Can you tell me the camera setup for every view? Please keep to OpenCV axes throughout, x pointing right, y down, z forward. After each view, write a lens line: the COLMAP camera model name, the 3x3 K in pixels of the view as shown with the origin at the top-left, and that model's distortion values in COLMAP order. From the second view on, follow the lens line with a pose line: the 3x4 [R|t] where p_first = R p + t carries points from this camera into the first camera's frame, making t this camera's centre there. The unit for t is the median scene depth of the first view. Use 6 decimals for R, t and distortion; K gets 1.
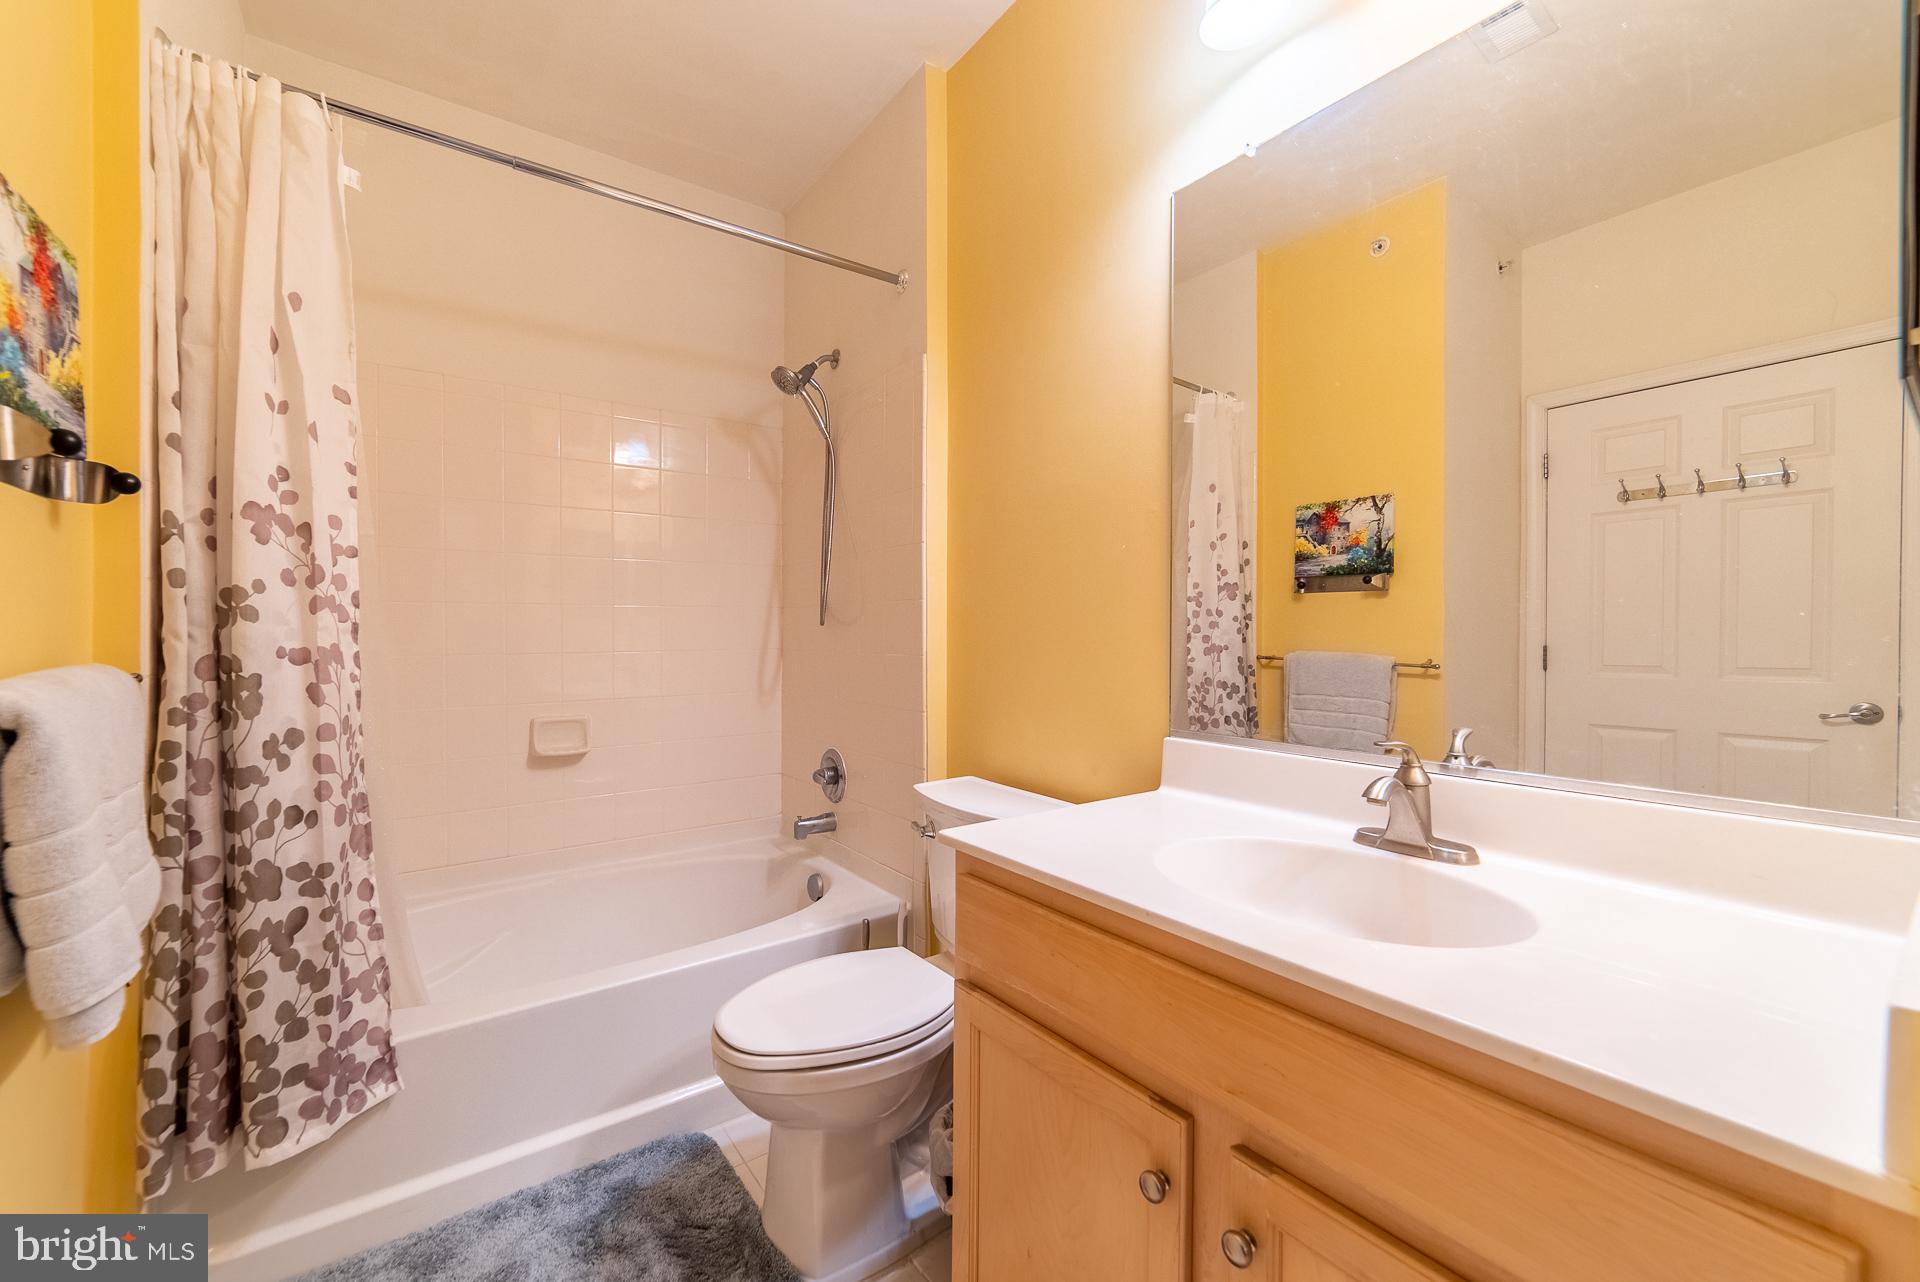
lens RADIAL K [[768.4, 0, 963.4], [0, 768.4, 634.8], [0, 0, 1]] dist [-0.014498, 0.004495]
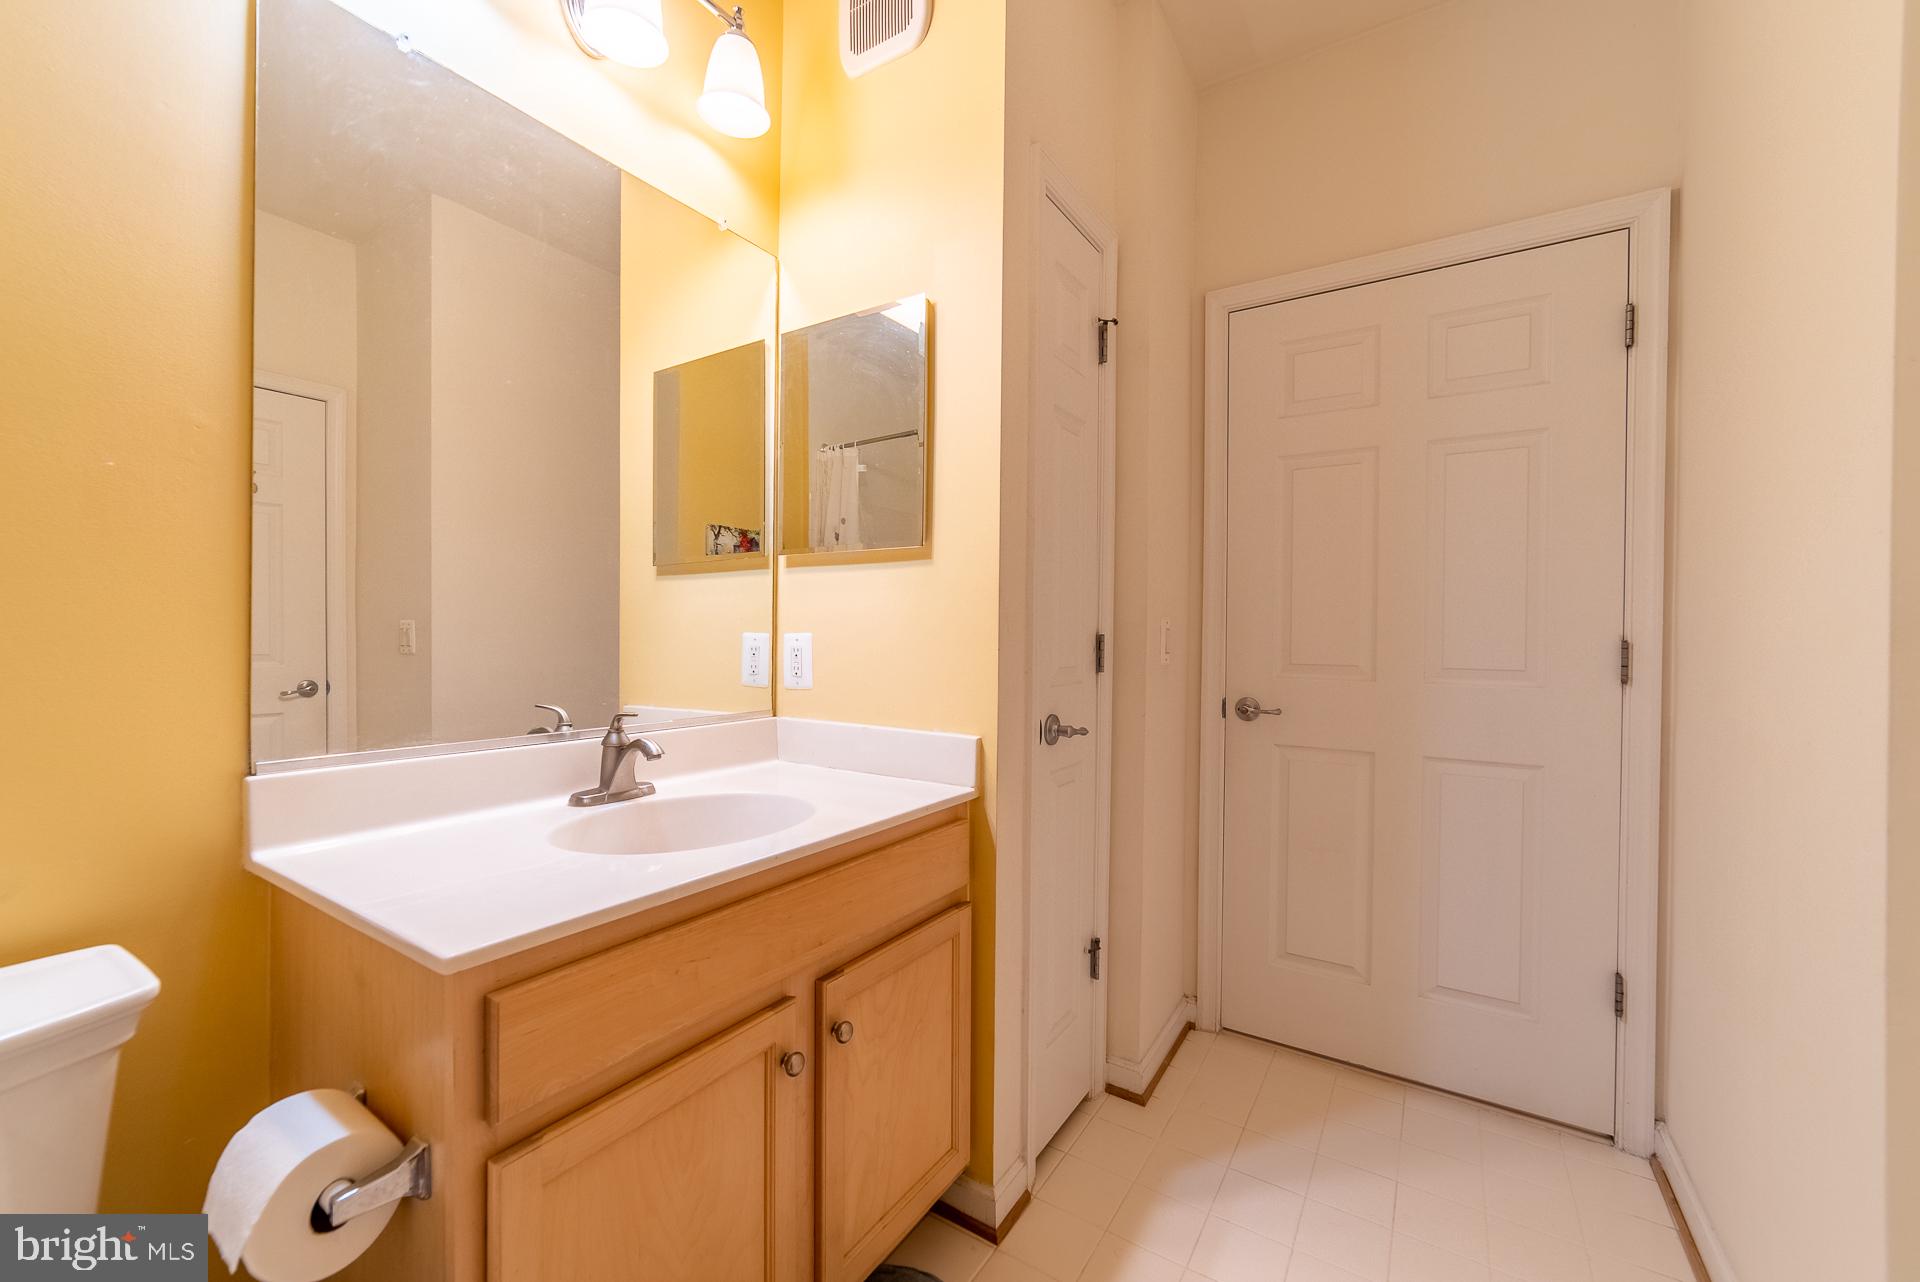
lens RADIAL K [[768.4, 0, 959.2], [0, 768.4, 634.4], [0, 0, 1]] dist [-0.014498, 0.004495]
pose [[-0.347421, -0.010324, 0.937652, -0.759052], [0.001685, 0.999931, 0.011634, 0.003564], [-0.937708, 0.005622, -0.347380, 0.883364]]
